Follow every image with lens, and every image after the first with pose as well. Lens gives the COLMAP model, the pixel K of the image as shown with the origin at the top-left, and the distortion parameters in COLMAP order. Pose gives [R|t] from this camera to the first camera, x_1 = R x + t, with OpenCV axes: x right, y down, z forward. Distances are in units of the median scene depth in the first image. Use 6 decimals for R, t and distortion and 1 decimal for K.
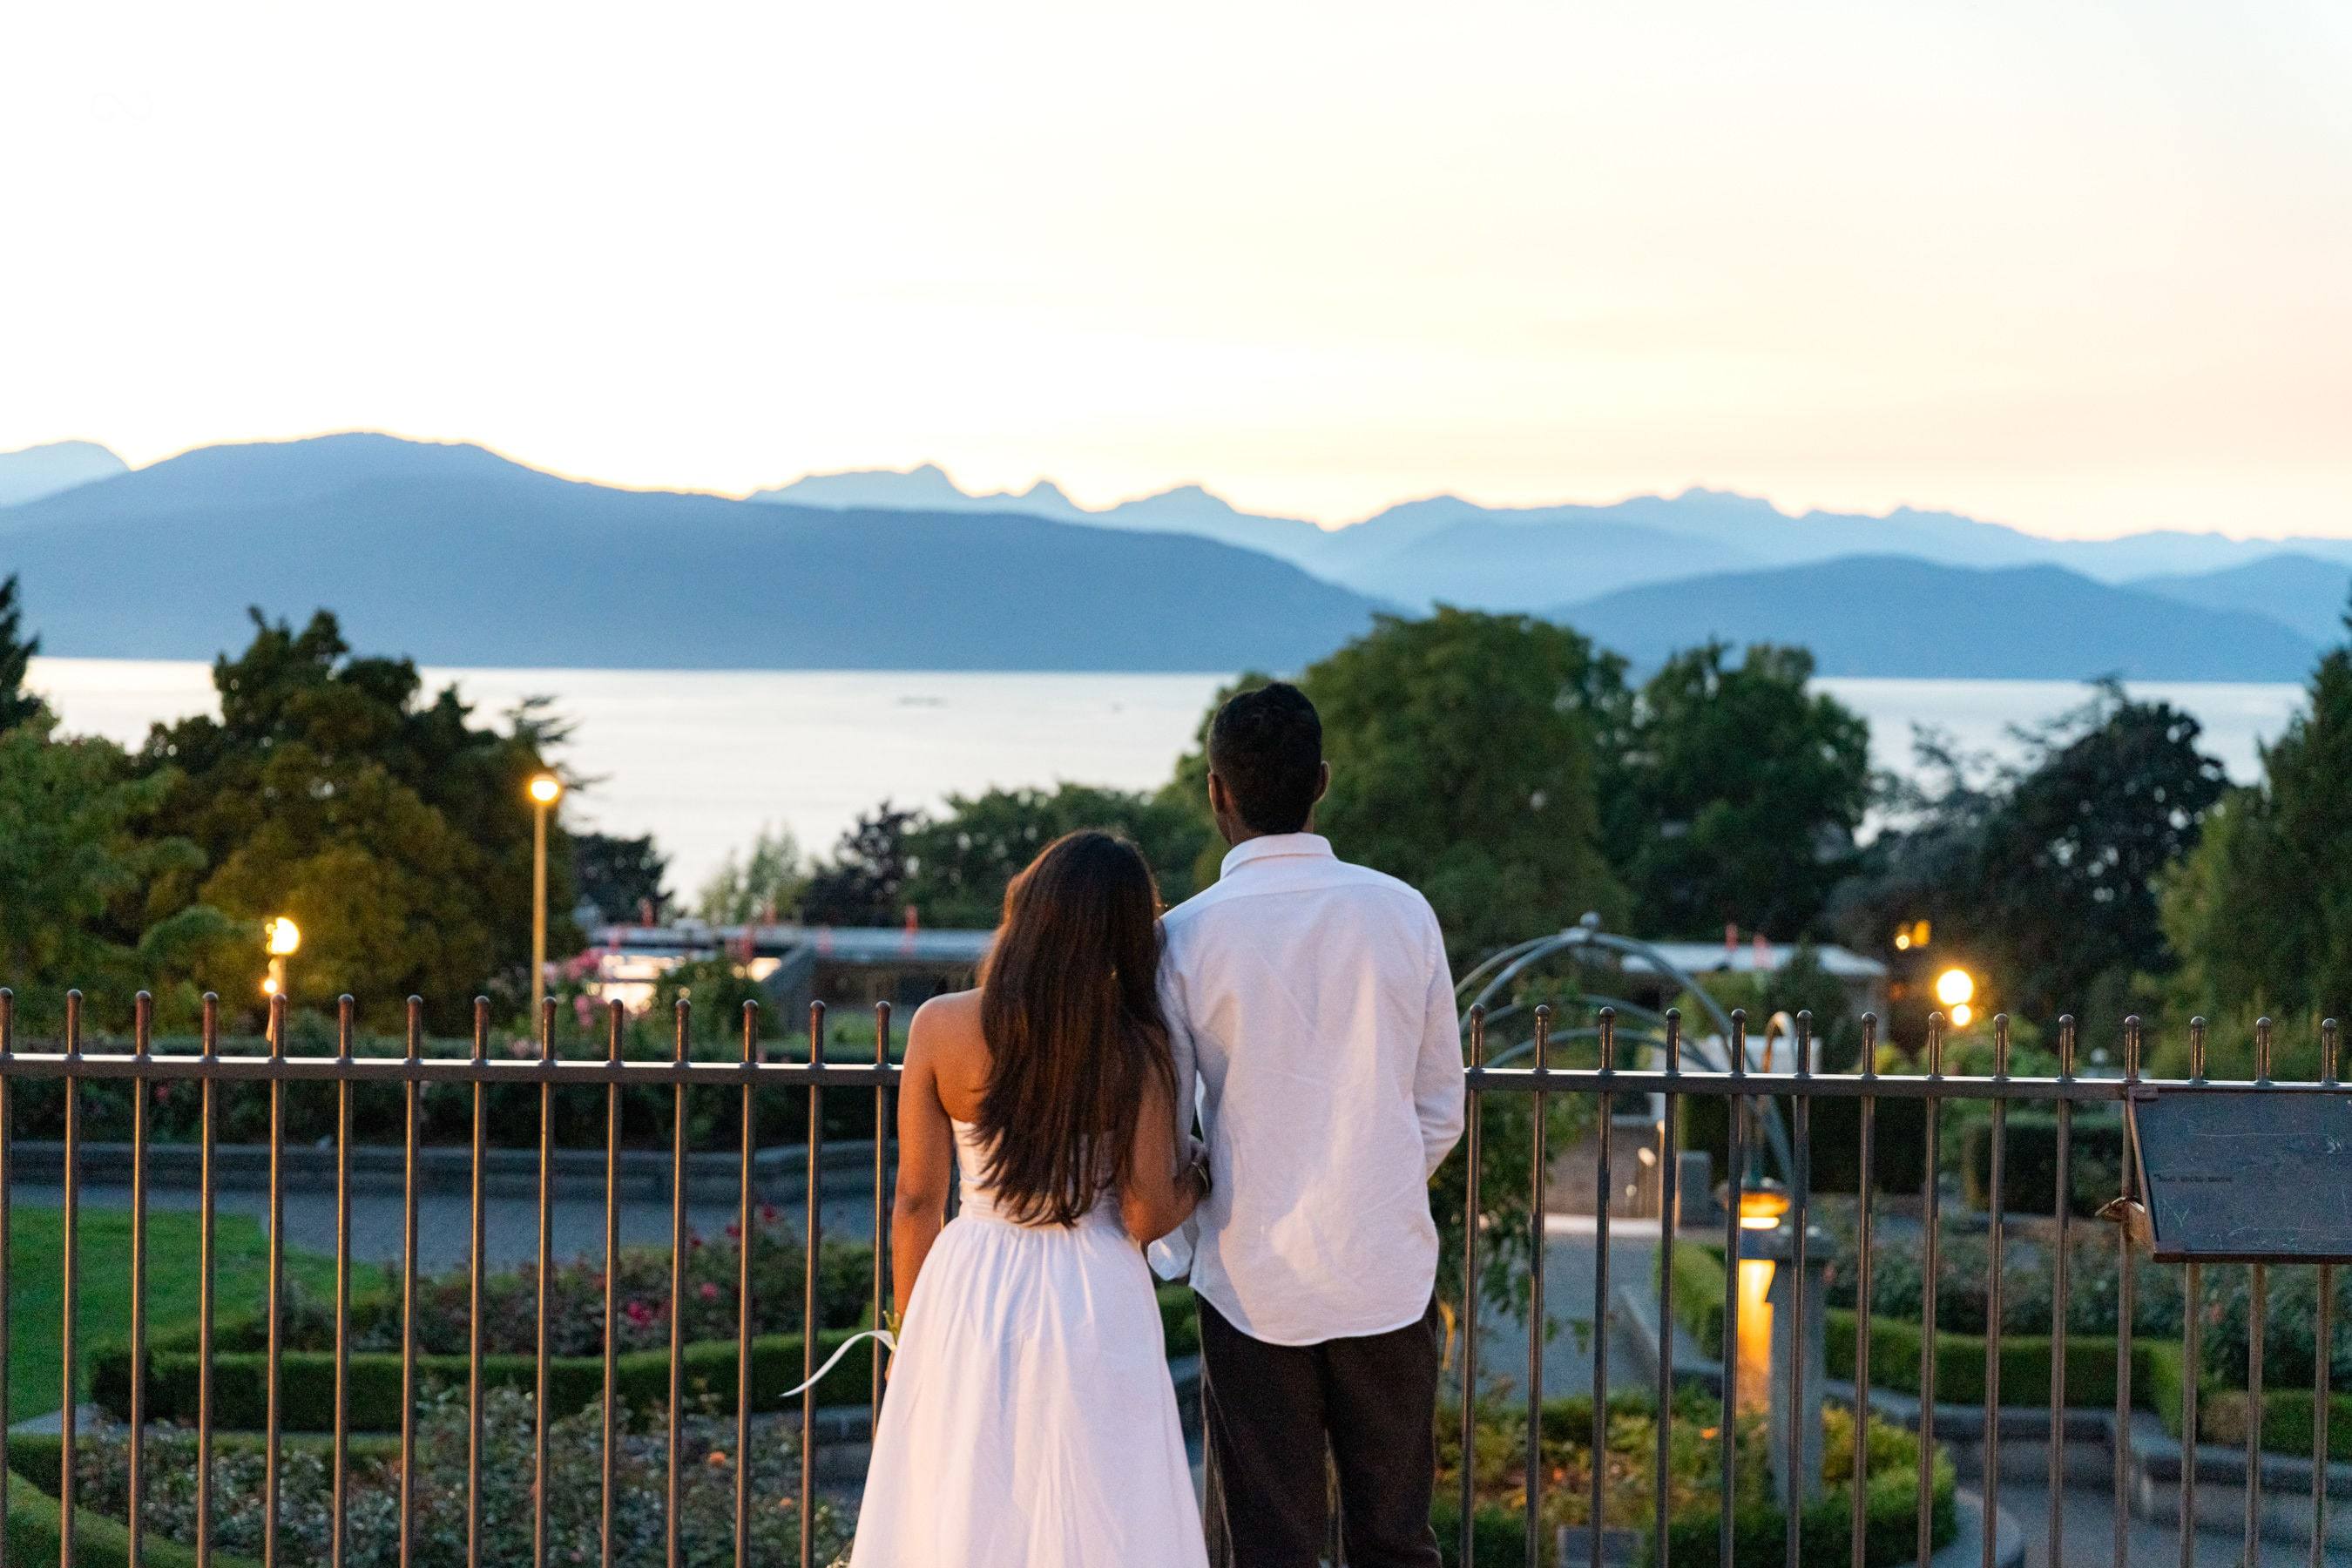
lens RADIAL K [[4596.5, 0, 1176.0], [0, 4596.5, 784.0], [0, 0, 1]] dist [-0.009937, -0.440259]
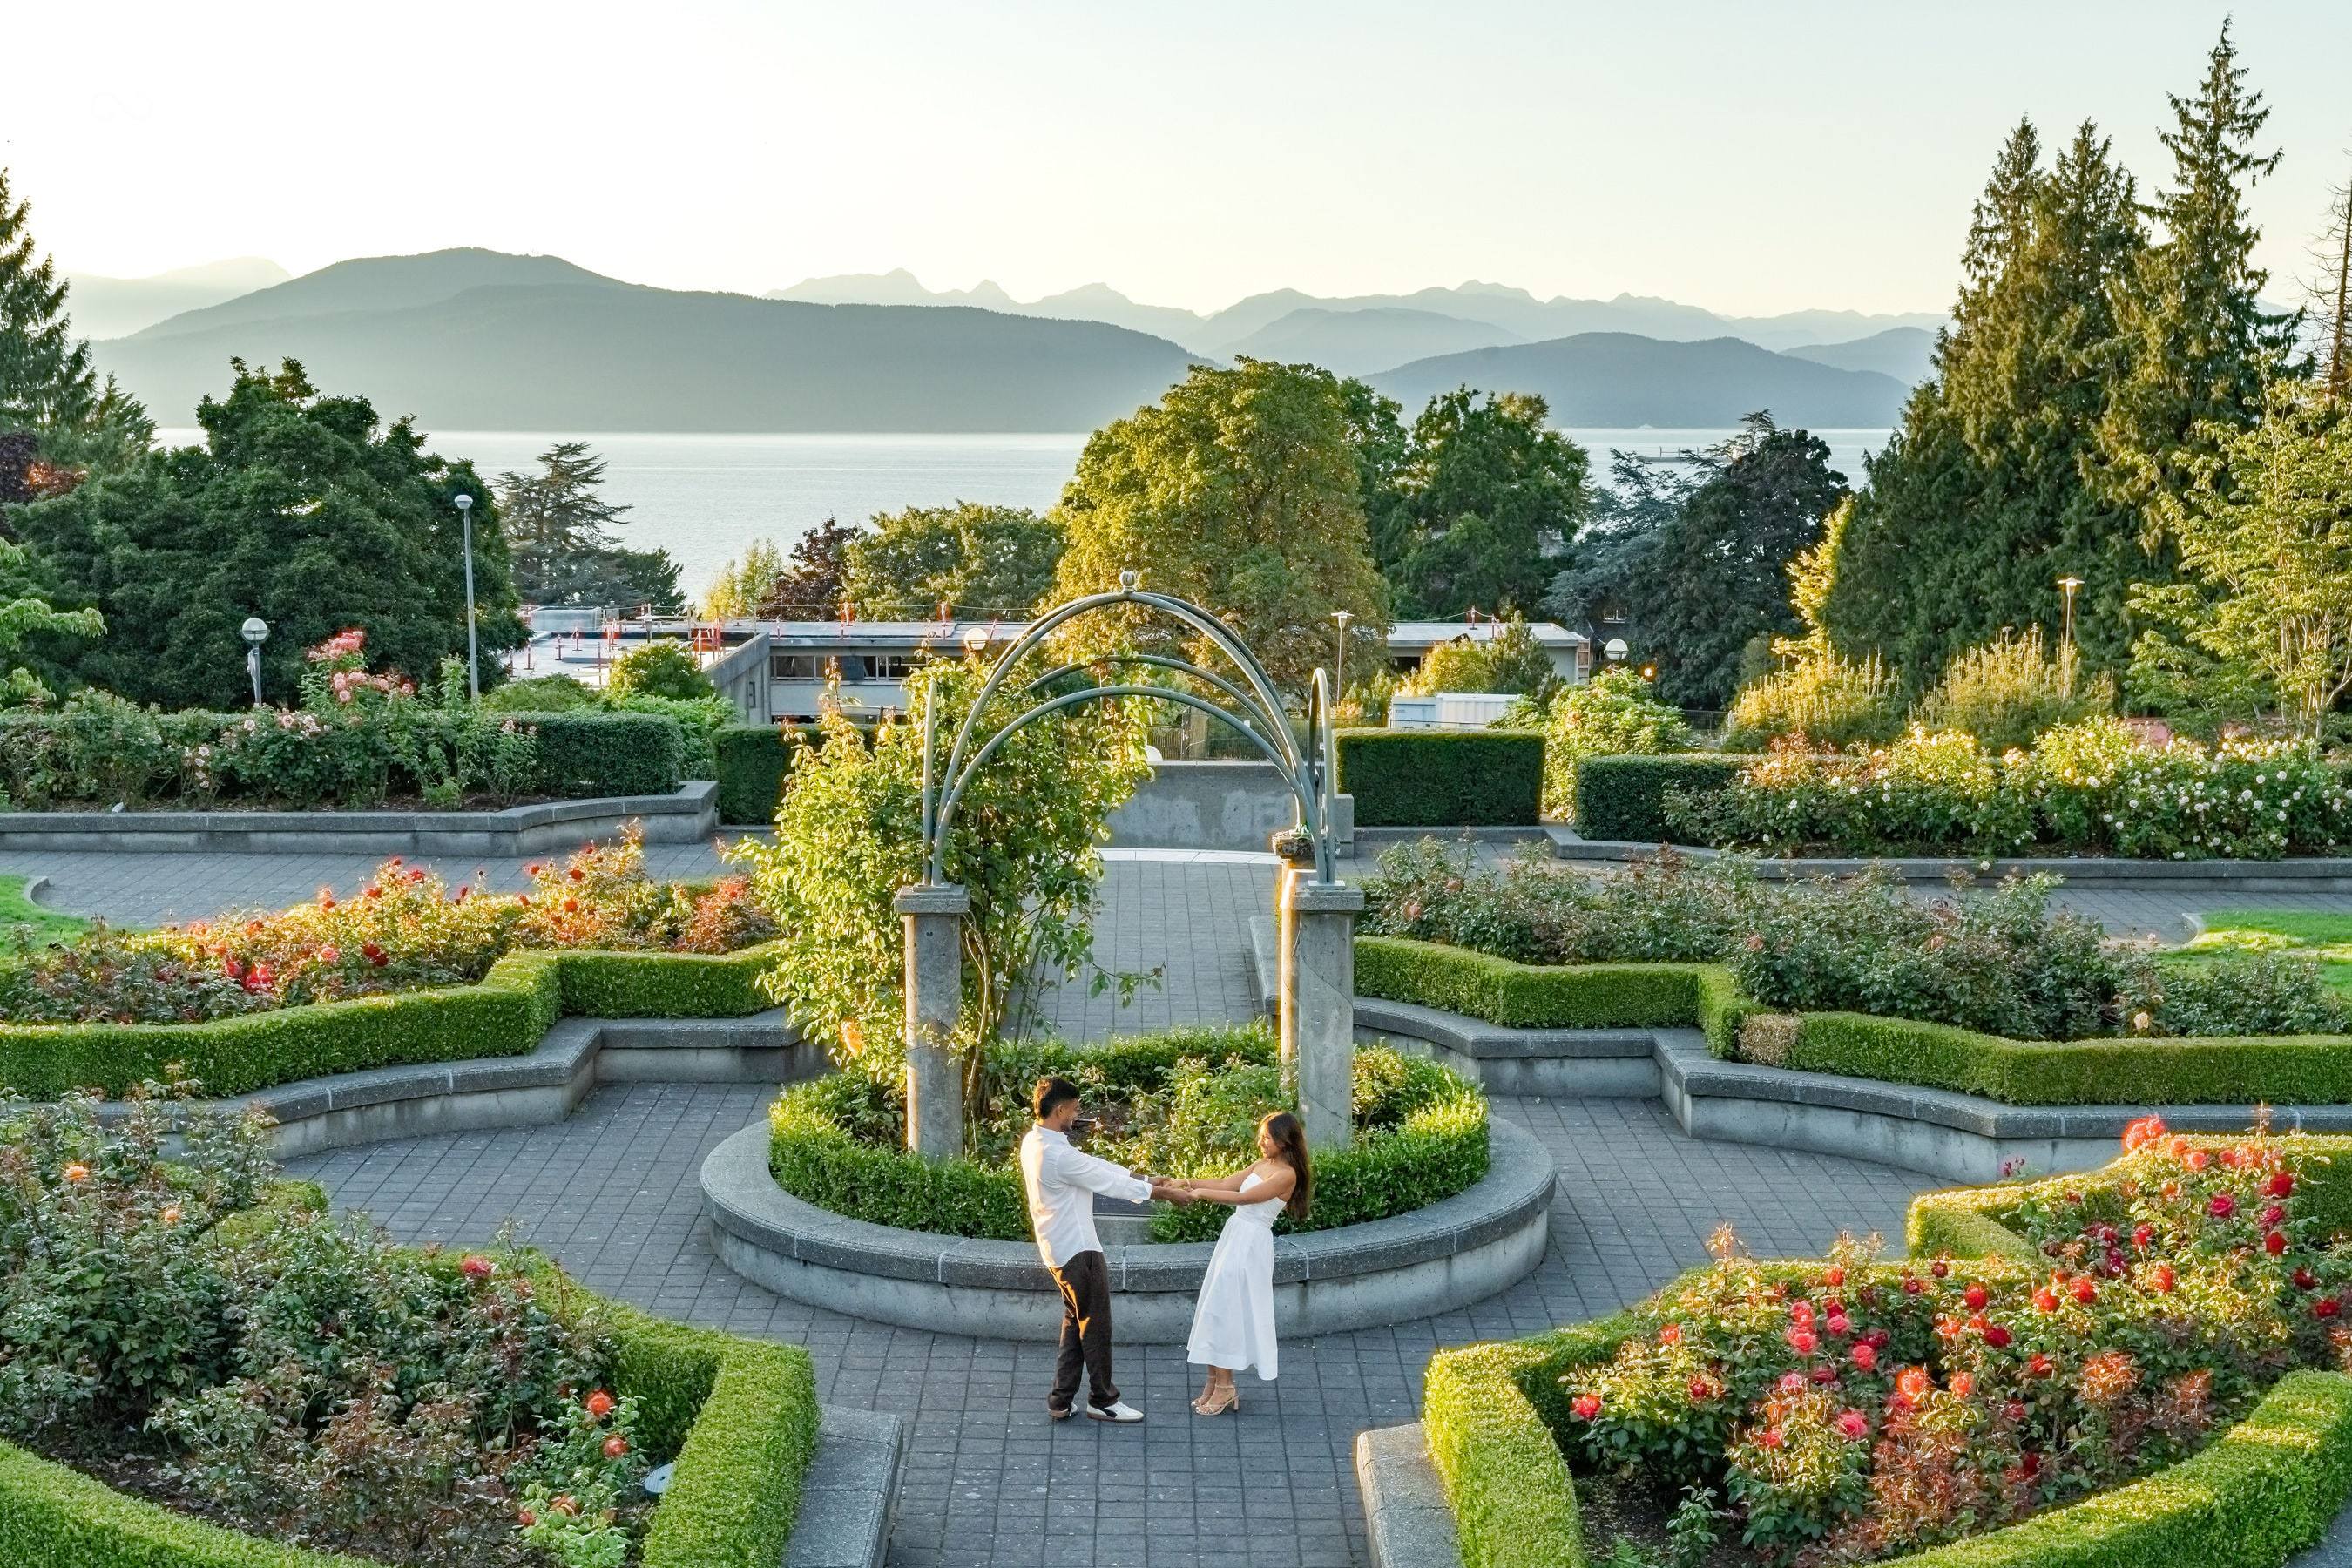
lens RADIAL K [[4596.5, 0, 1176.0], [0, 4596.5, 784.0], [0, 0, 1]] dist [-0.009937, -0.440259]
pose [[0.994578, -0.018045, 0.102414, -0.094262], [0.010373, 0.997133, 0.074958, -0.017211], [-0.103473, -0.073490, 0.991914, -0.275124]]
